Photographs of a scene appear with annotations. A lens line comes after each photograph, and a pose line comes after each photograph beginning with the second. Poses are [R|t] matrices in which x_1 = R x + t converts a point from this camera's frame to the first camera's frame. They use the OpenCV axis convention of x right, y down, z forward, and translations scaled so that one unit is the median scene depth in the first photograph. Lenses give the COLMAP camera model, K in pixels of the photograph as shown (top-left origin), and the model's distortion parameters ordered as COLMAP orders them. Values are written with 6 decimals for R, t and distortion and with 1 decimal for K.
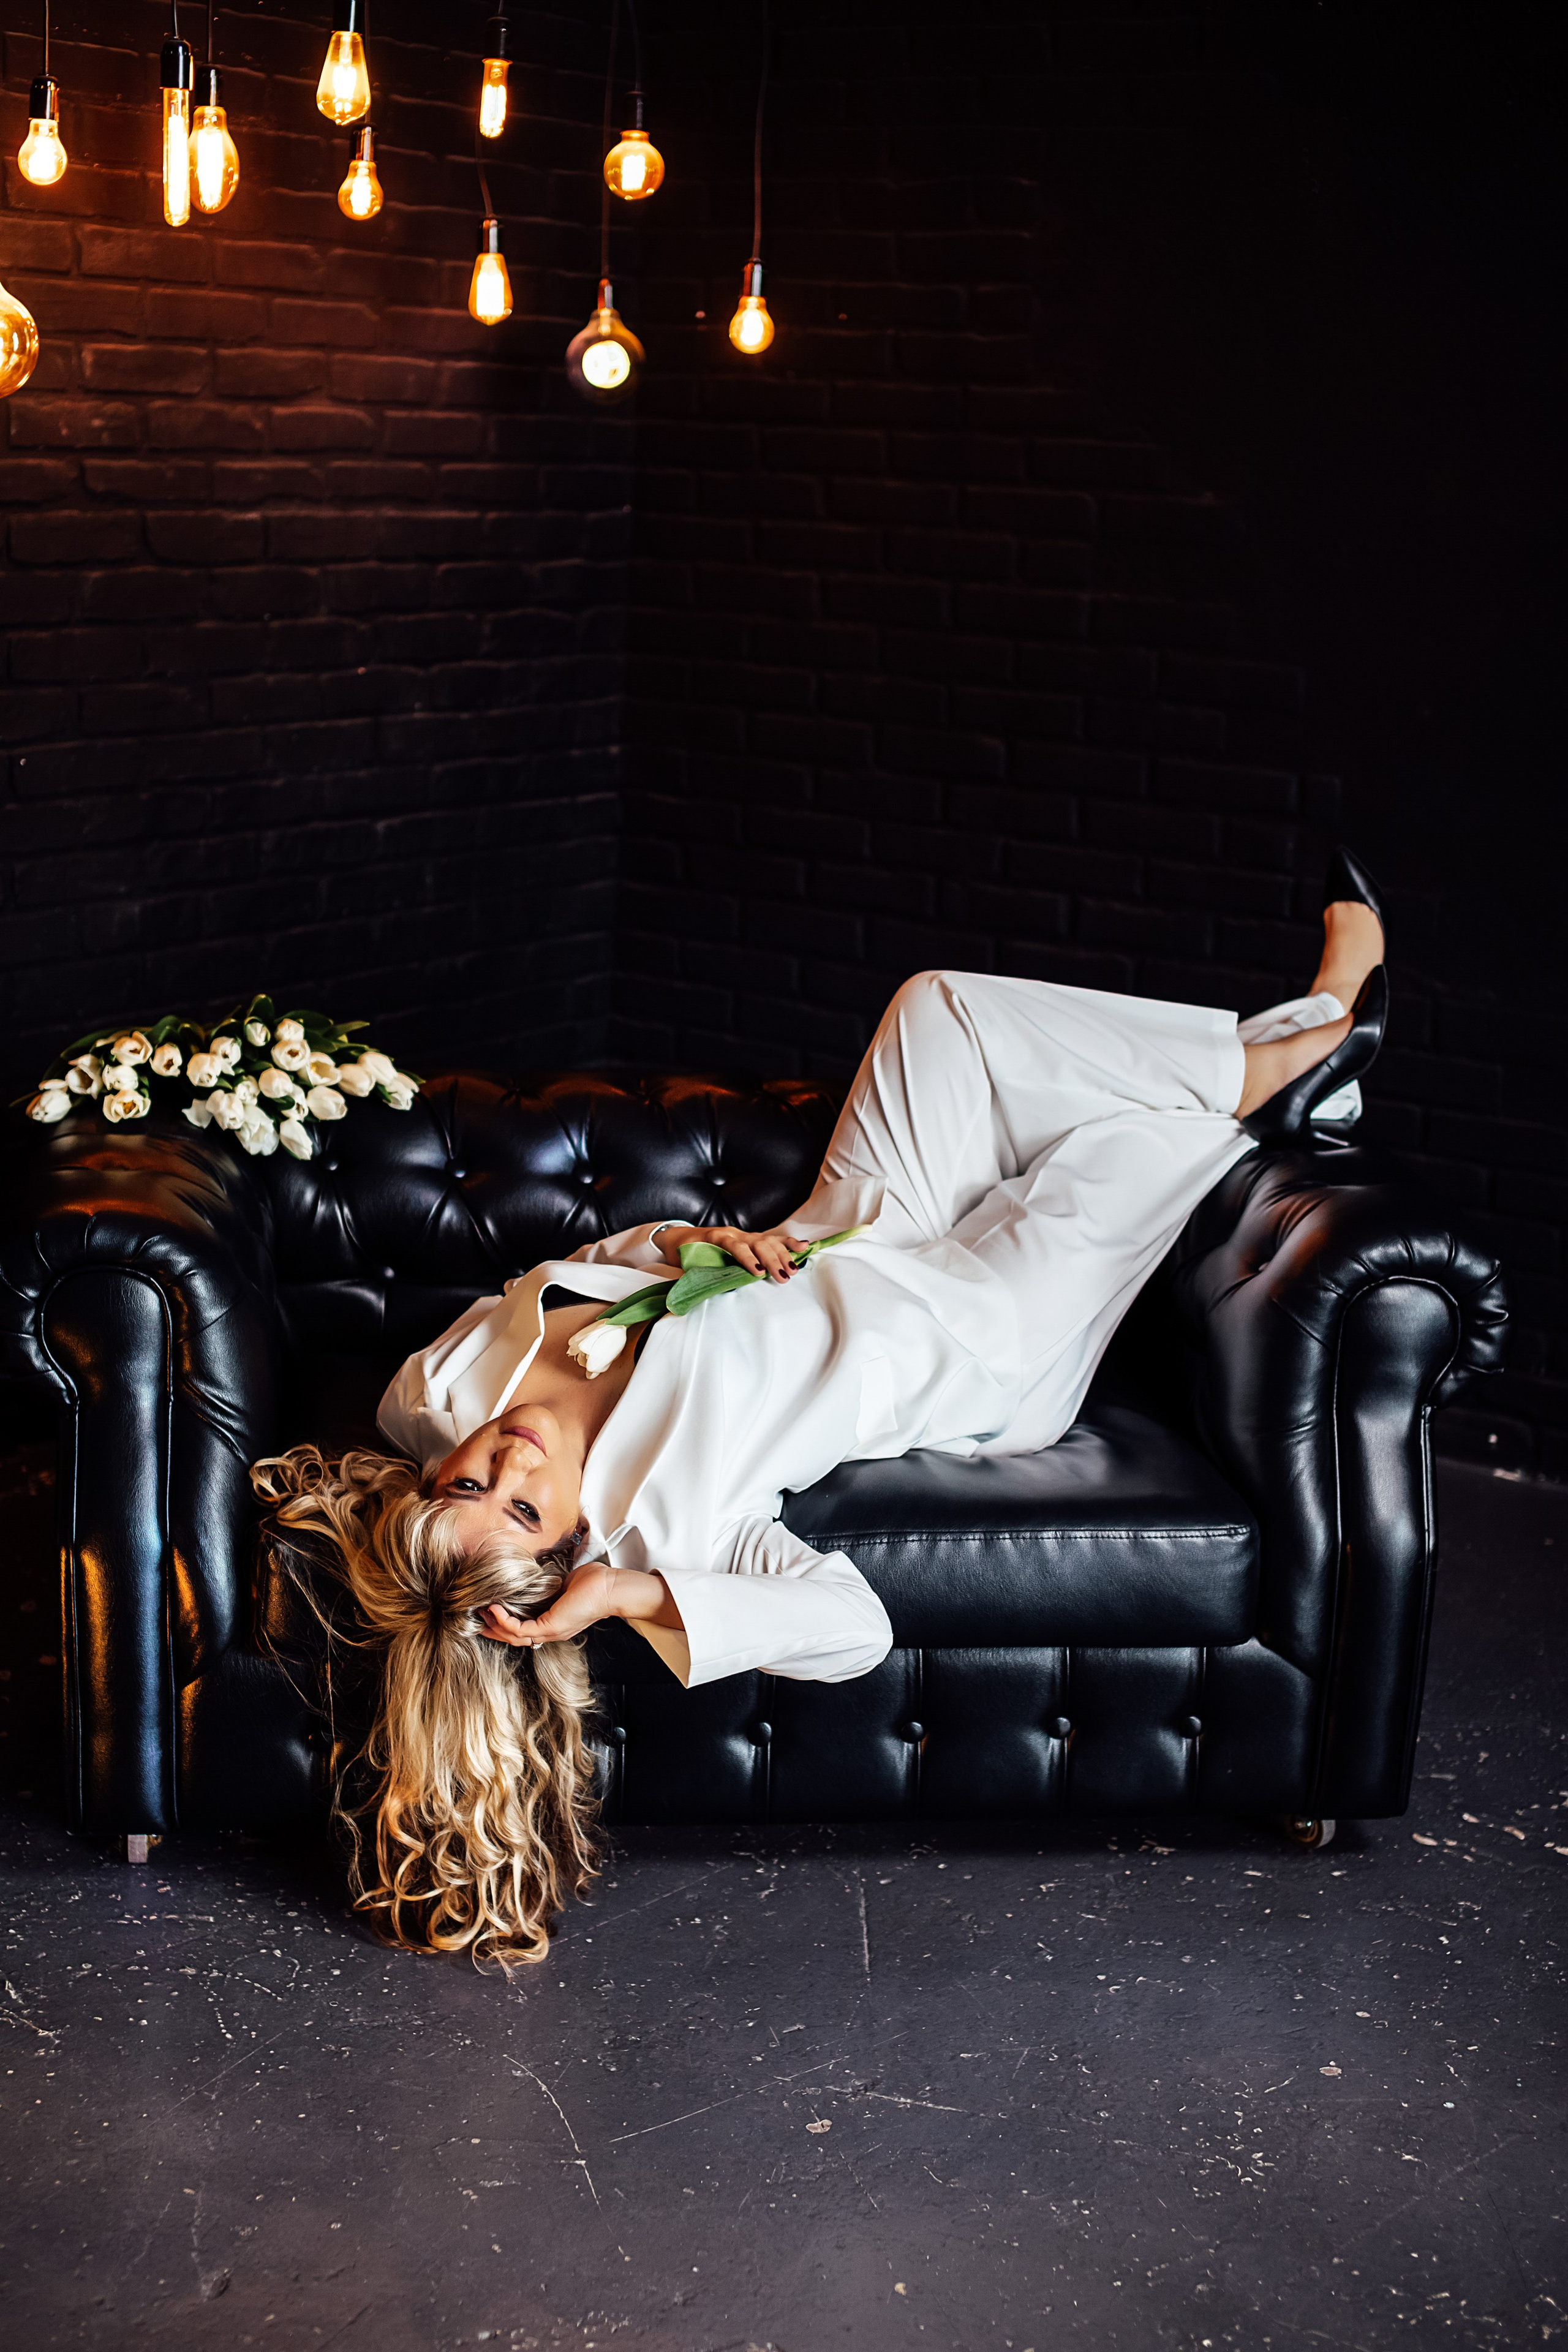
lens RADIAL K [[3169.8, 0, 783.7], [0, 3169.8, 1182.8], [0, 0, 1]] dist [-0.144010, 0.286949]
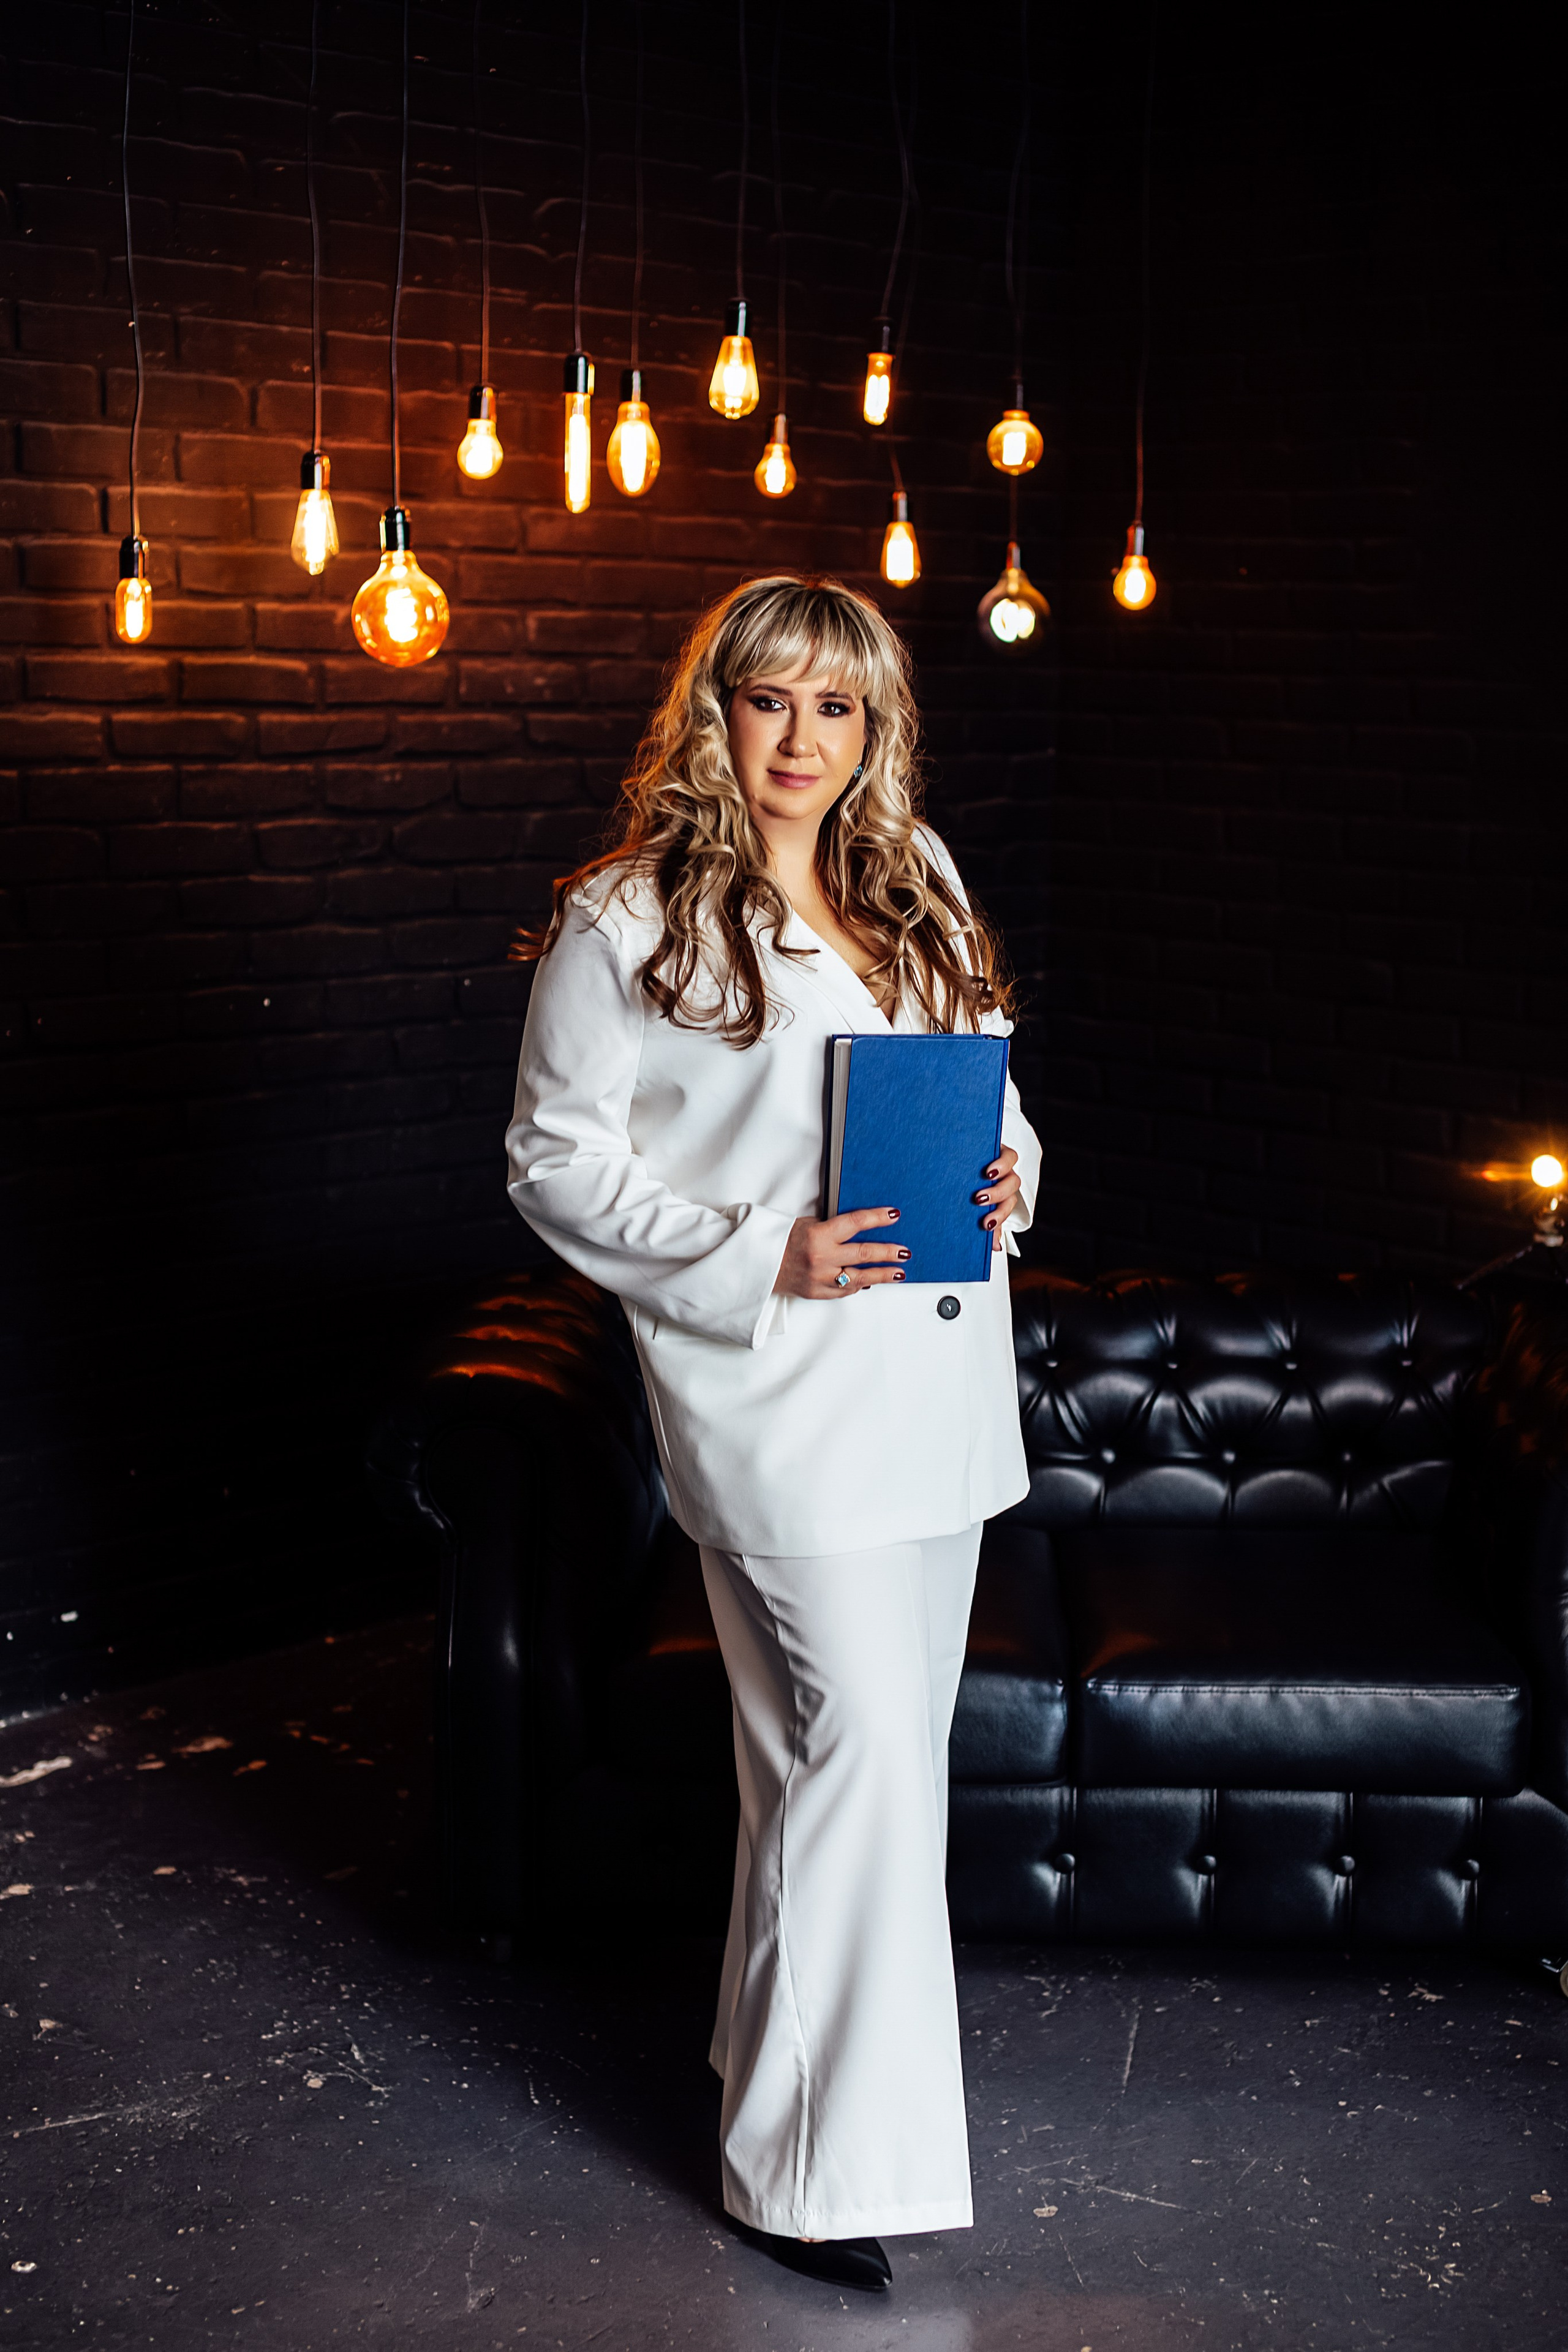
lens RADIAL K [[3174.4, 0, 788.4], [0, 3174.4, 1180.2], [0, 0, 1]] dist [-0.147838, 0.297386]
pose [[0.981747, 0.009222, -0.189969, 0.092622], [-0.023638, 0.996996, -0.073760, 0.018051], [0.188718, 0.076904, 0.979016, -0.083596]]
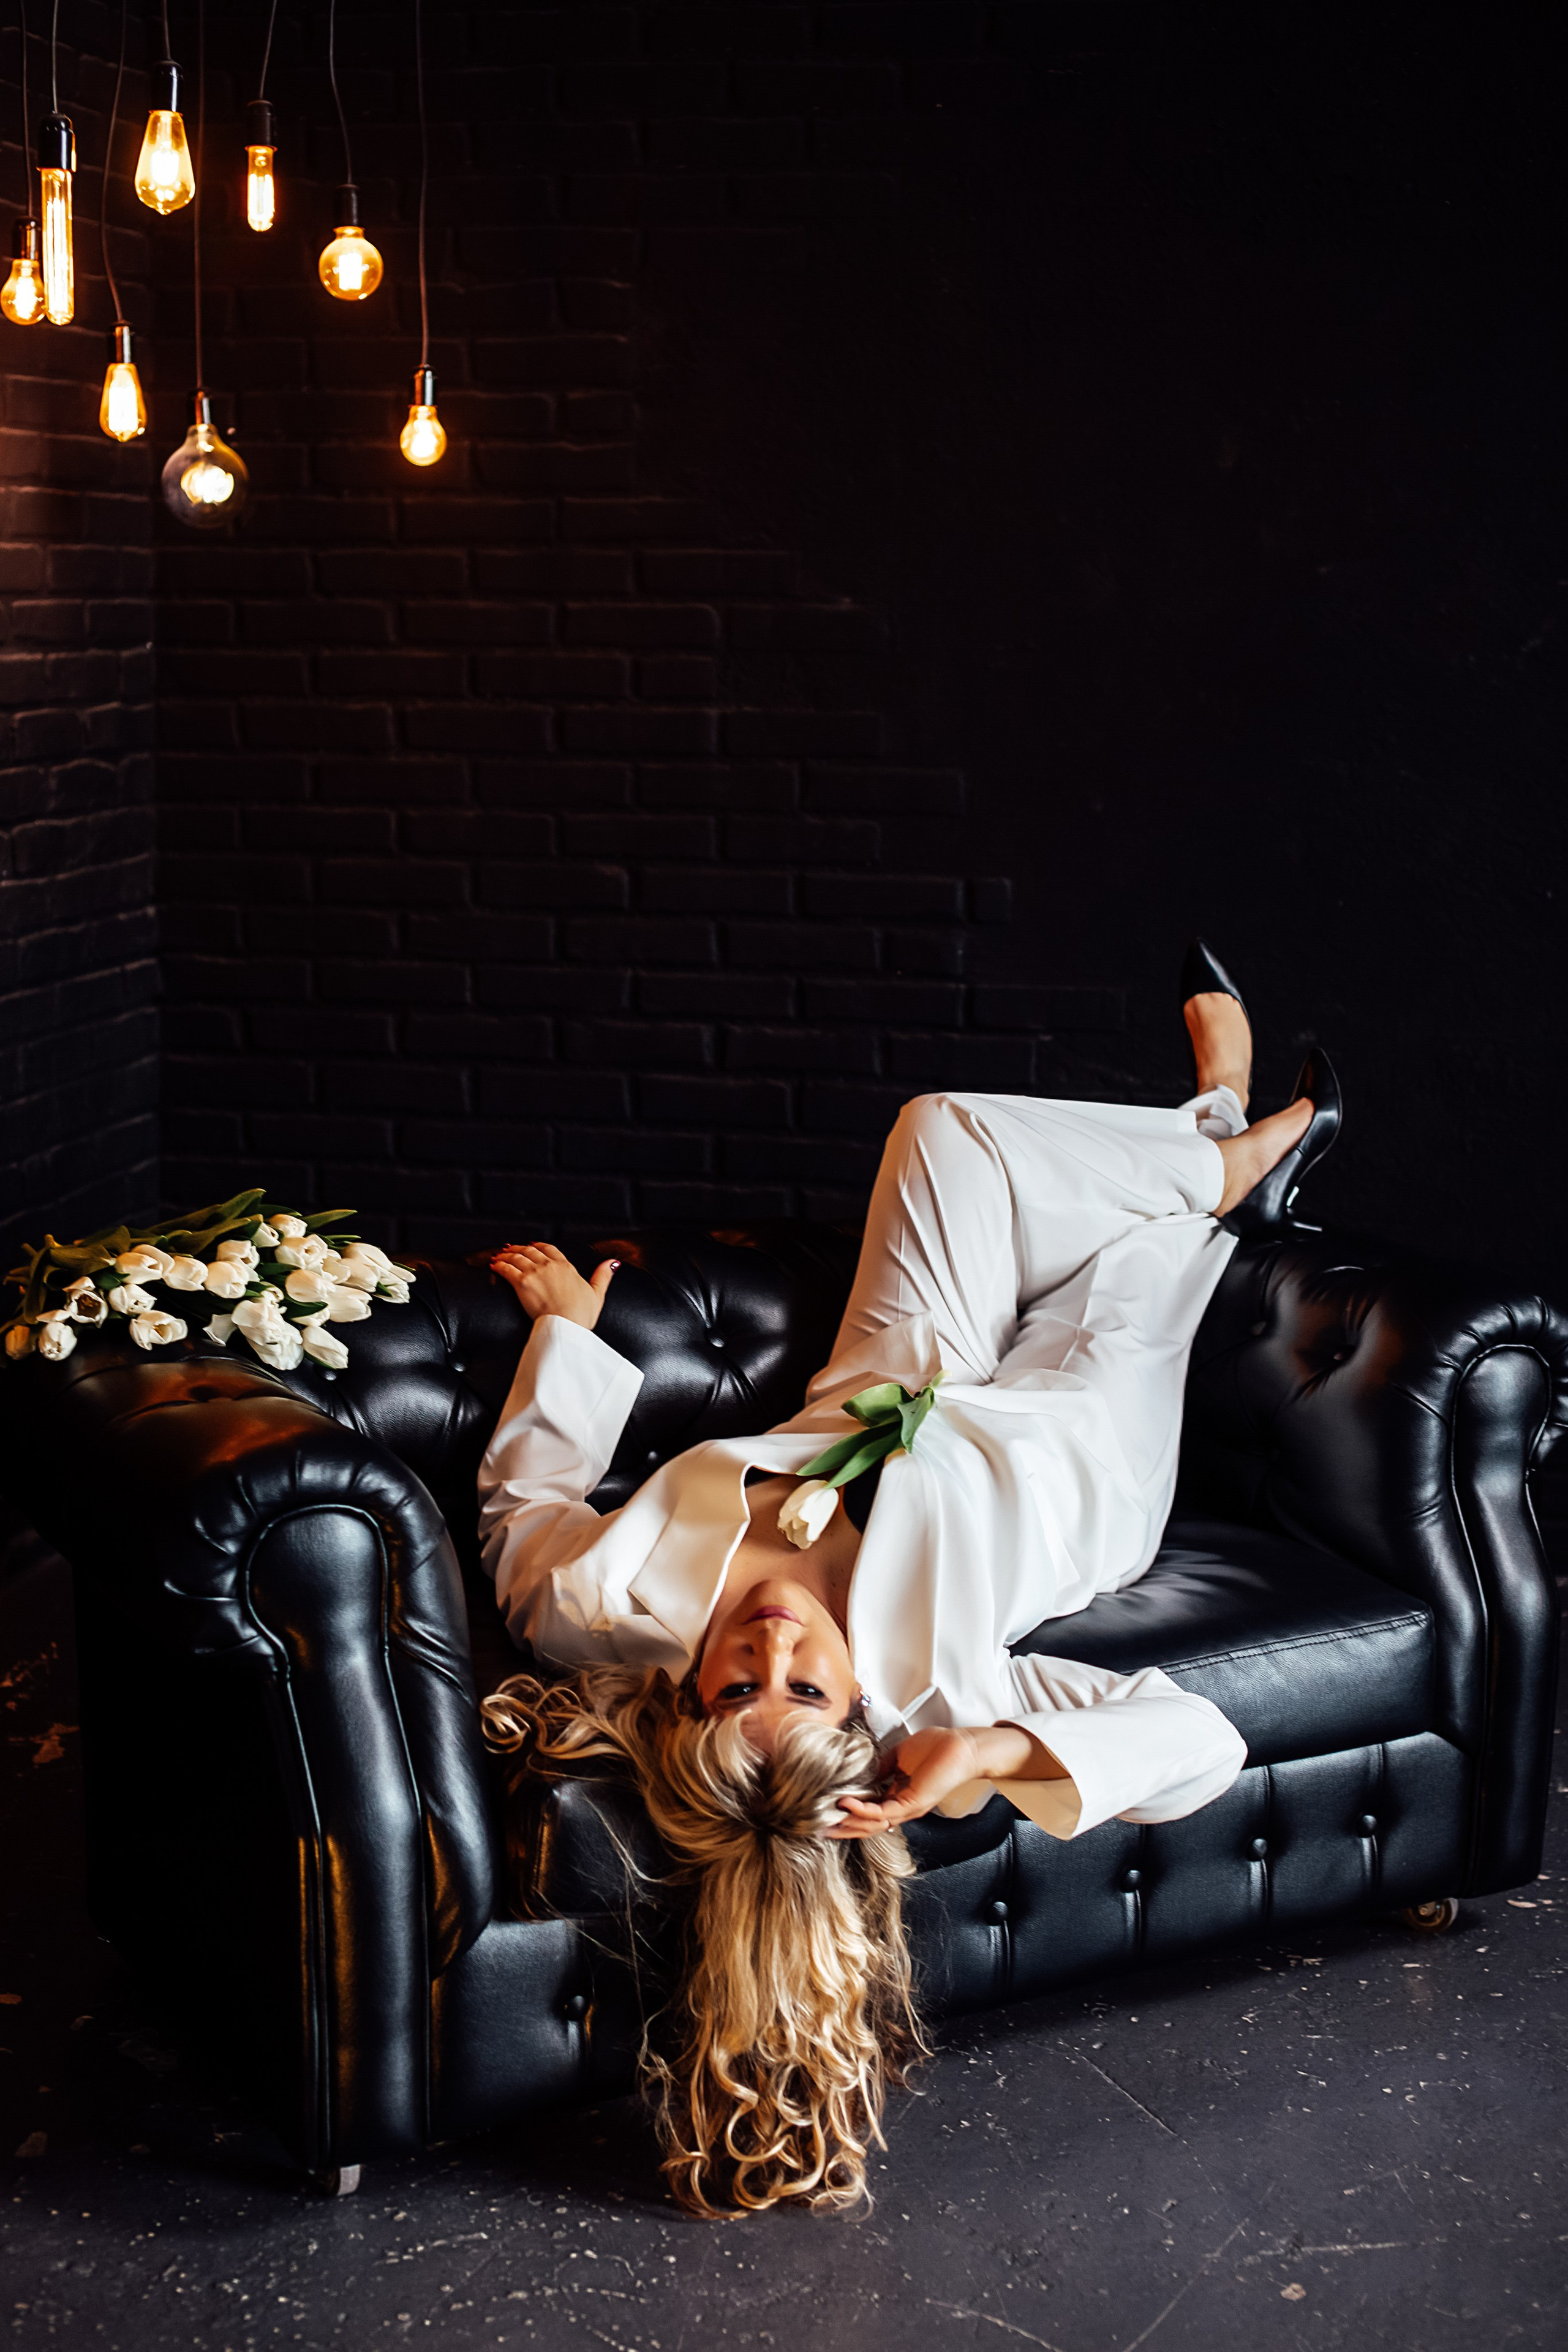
lens RADIAL K [[3329.5, 0, 798.5], [0, 3329.5, 1171.6], [0, 0, 1]] dist [-0.147863, 0.286066]
pose [[0.921269, -0.099168, 0.376071, -0.338268], [0.119112, 0.992425, -0.030094, -0.016992], [-0.370238, 0.072519, 0.926102, 0.081527]]
